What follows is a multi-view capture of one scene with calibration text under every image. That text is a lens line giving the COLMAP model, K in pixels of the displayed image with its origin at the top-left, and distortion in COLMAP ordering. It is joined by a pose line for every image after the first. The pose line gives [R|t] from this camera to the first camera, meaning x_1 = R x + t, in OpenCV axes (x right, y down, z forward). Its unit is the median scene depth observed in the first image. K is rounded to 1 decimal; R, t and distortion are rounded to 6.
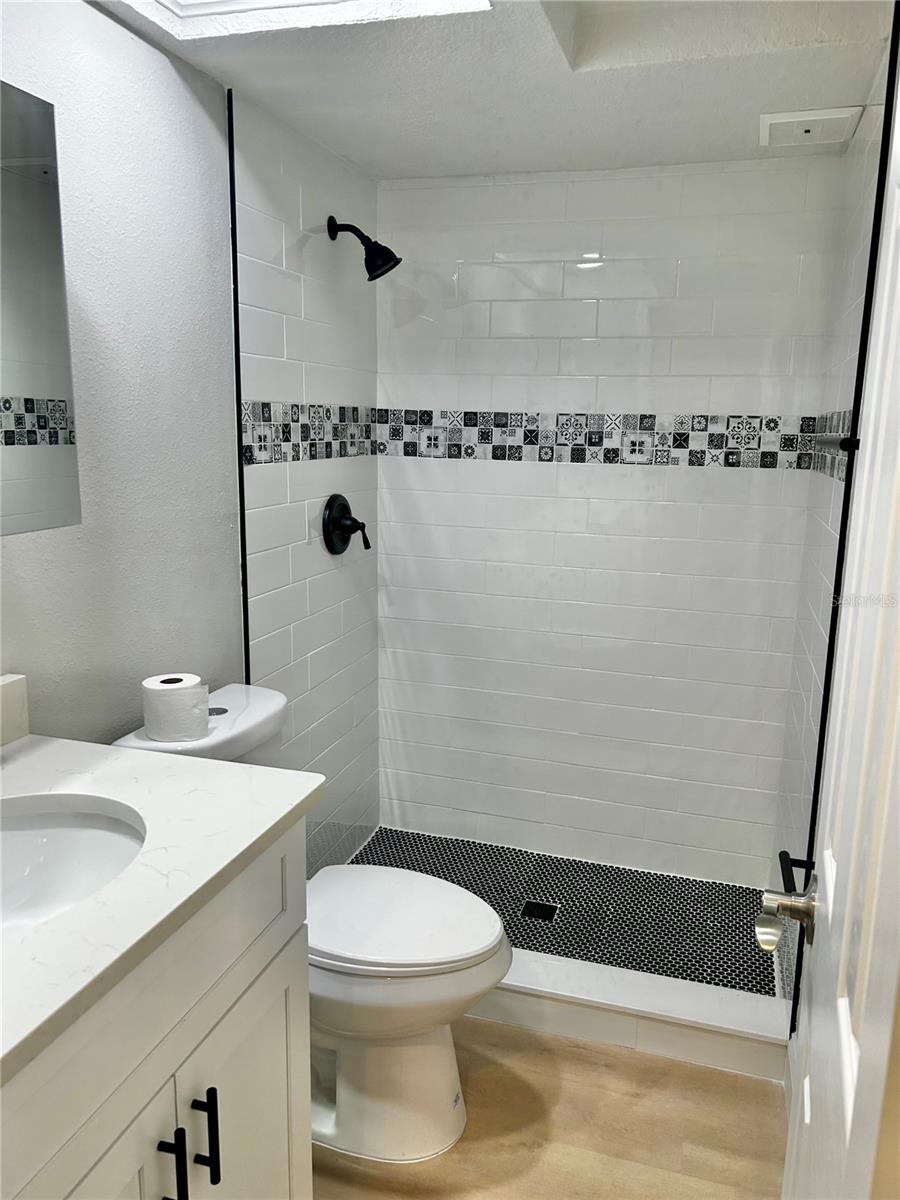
lens RADIAL K [[903.5, 0, 458.7], [0, 903.5, 616.0], [0, 0, 1]] dist [0.065226, -0.070258]
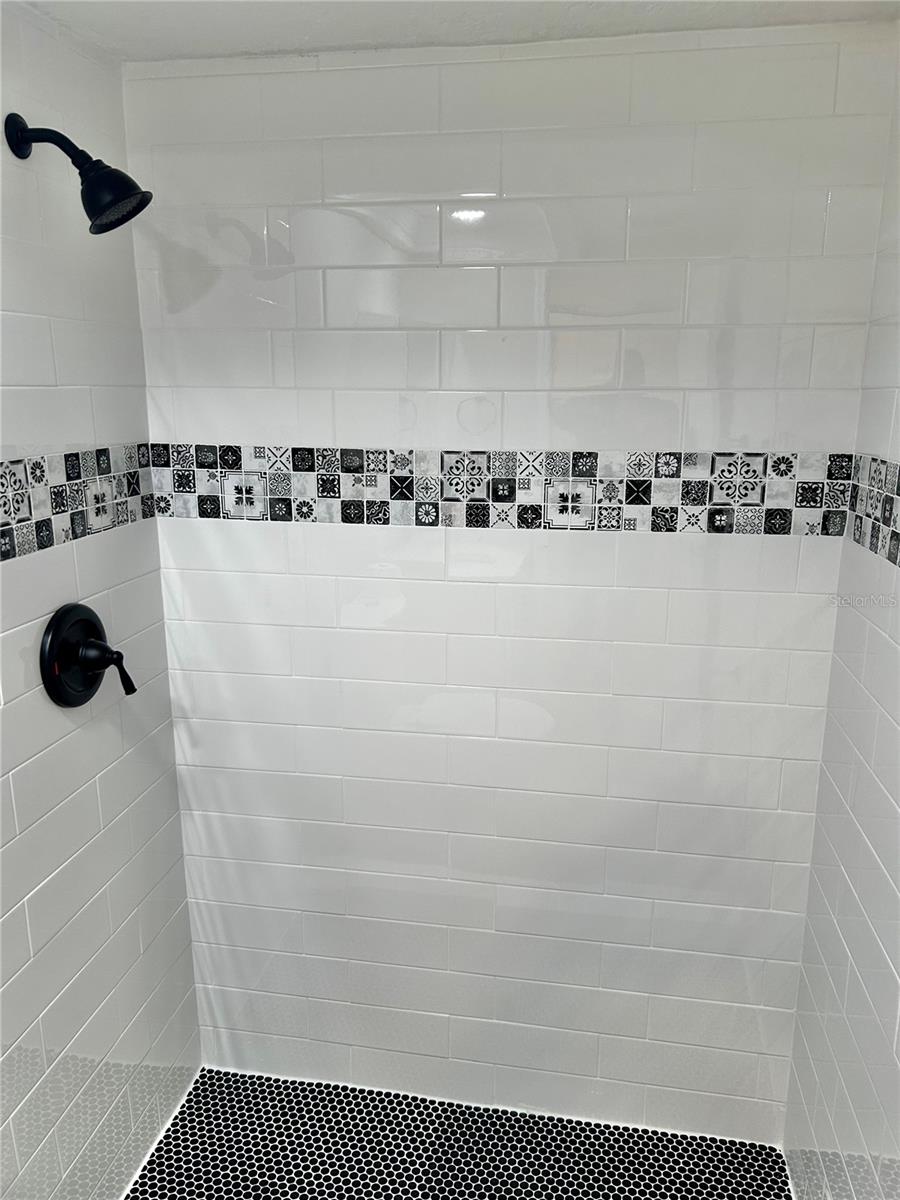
lens RADIAL K [[903.5, 0, 454.1], [0, 903.5, 607.0], [0, 0, 1]] dist [0.065226, -0.070258]
pose [[0.991244, -0.049944, 0.122230, 0.035544], [0.046684, 0.998477, 0.029392, -0.132807], [-0.123512, -0.023429, 0.992066, 0.376167]]
